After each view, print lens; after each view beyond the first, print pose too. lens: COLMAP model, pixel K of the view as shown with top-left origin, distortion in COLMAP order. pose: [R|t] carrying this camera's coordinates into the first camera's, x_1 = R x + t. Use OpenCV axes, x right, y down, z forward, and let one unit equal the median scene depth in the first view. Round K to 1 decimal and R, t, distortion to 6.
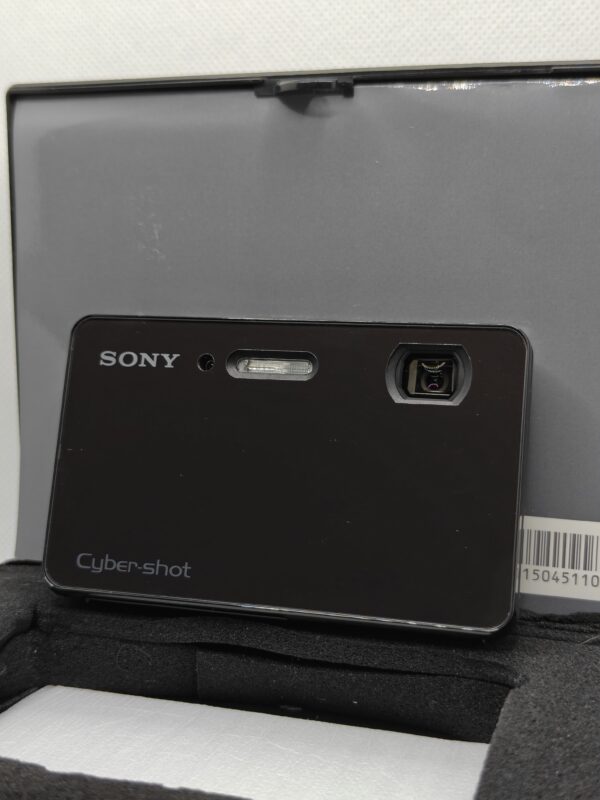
lens RADIAL K [[1182.6, 0, 302.5], [0, 1182.6, 408.4], [0, 0, 1]] dist [-0.009997, -0.084612]
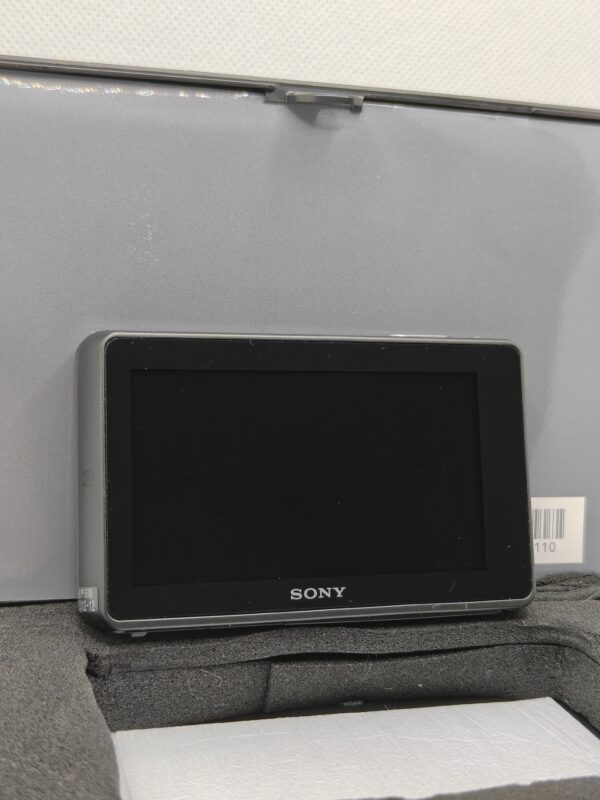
lens RADIAL K [[1195.2, 0, 300.0], [0, 1195.2, 400.0], [0, 0, 1]] dist [-0.007356, -0.033409]
pose [[0.810315, -0.047744, 0.584046, -0.647315], [0.031933, 0.998792, 0.037344, -0.053546], [-0.585123, -0.011610, 0.810861, 0.177732]]
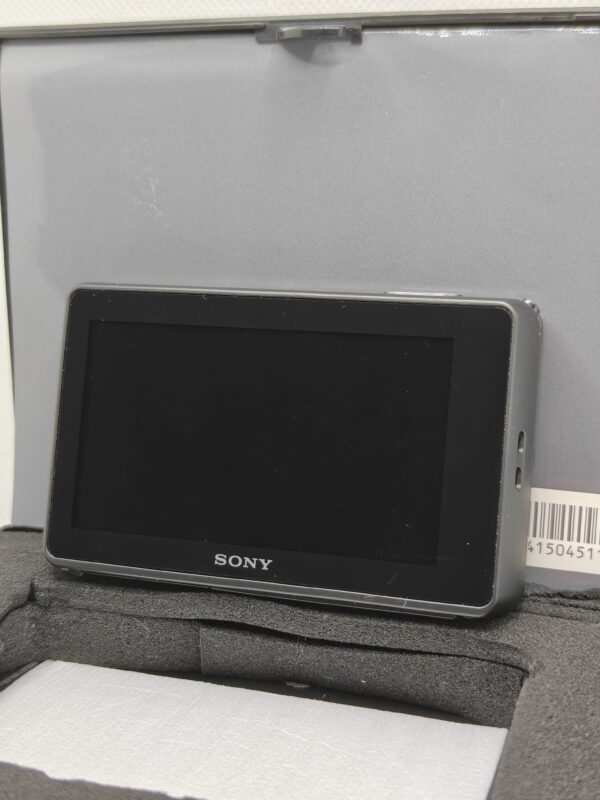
lens RADIAL K [[1182.6, 0, 302.5], [0, 1182.6, 408.4], [0, 0, 1]] dist [-0.009997, -0.084612]
pose [[0.999995, -0.002766, 0.001541, -0.006147], [0.002638, 0.996979, 0.077621, -0.049557], [-0.001751, -0.077616, 0.996982, 0.045577]]
